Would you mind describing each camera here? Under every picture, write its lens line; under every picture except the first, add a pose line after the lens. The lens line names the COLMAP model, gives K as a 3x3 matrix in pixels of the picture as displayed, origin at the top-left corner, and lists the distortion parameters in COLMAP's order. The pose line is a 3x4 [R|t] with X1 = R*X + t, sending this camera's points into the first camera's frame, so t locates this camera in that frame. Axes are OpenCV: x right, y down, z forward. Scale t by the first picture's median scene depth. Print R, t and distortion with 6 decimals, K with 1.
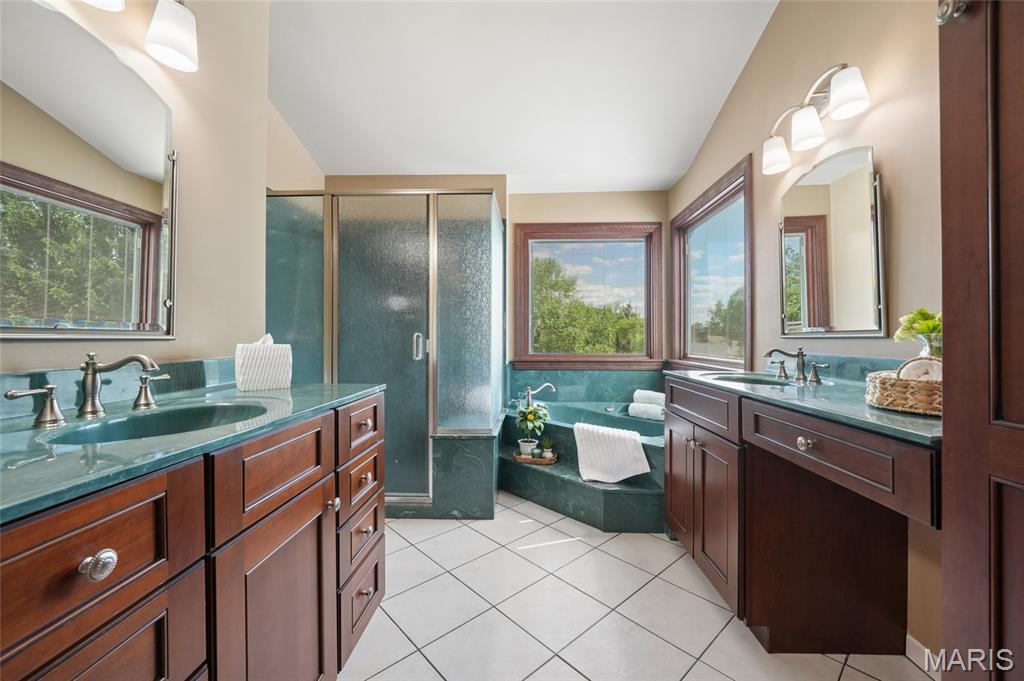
lens RADIAL K [[414.2, 0, 511.9], [0, 414.2, 340.6], [0, 0, 1]] dist [0.000083, -0.000002]
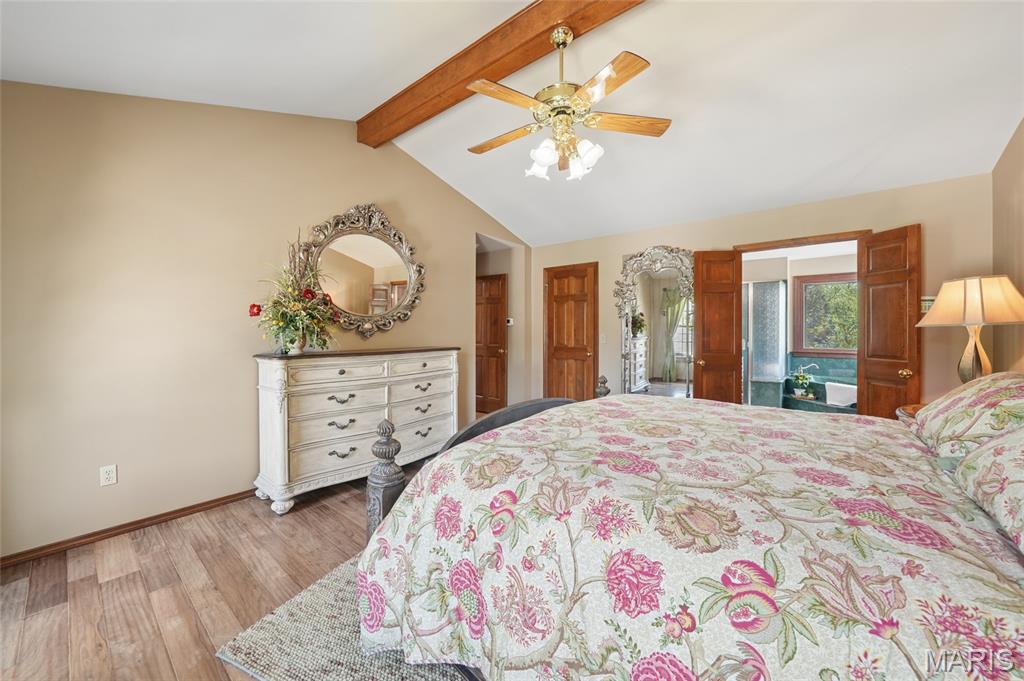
lens RADIAL K [[379.6, 0, 506.8], [0, 379.6, 335.1], [0, 0, 1]] dist [-0.014403, 0.000137]
pose [[0.790981, 0.005293, -0.611818, 0.030694], [0.004109, 0.999894, 0.013962, -0.072058], [0.611827, -0.013558, 0.790876, -1.466254]]
